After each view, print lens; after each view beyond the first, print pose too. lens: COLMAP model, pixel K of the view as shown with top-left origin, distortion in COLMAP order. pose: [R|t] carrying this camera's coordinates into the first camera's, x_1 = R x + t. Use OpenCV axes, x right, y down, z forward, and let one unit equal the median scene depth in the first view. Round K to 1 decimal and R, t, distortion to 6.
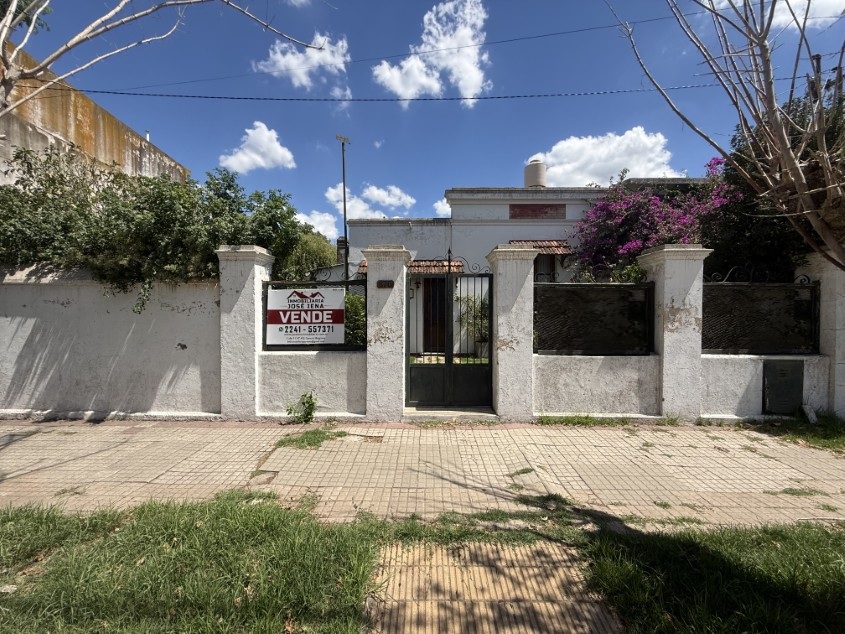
lens RADIAL K [[338.8, 0, 421.0], [0, 338.8, 317.5], [0, 0, 1]] dist [-0.001045, 0.000427]
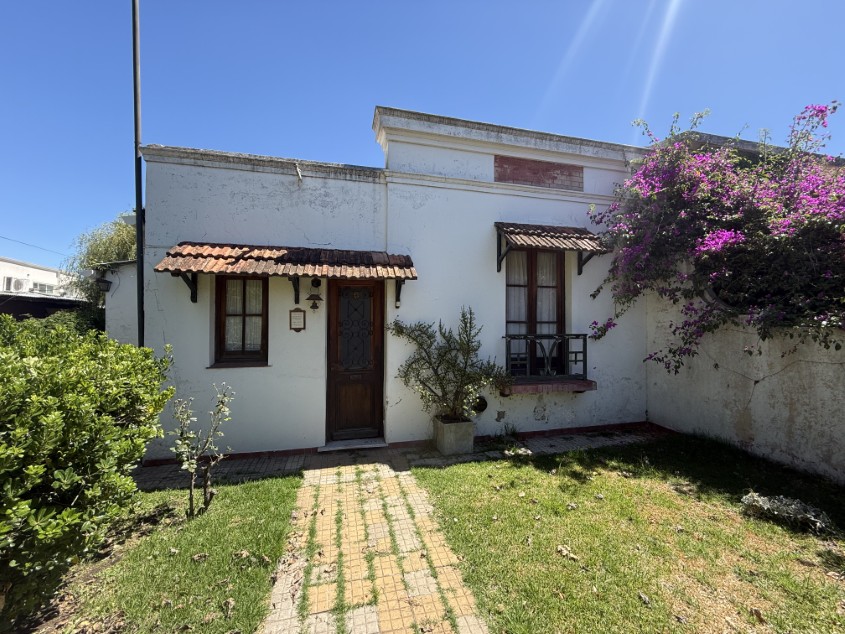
lens RADIAL K [[338.8, 0, 421.7], [0, 338.8, 316.8], [0, 0, 1]] dist [-0.001045, 0.000427]
pose [[0.966361, 0.005950, 0.257120, 0.027553], [0.002735, 0.999438, -0.033407, -0.129602], [-0.257174, 0.032987, 0.965802, 1.118965]]
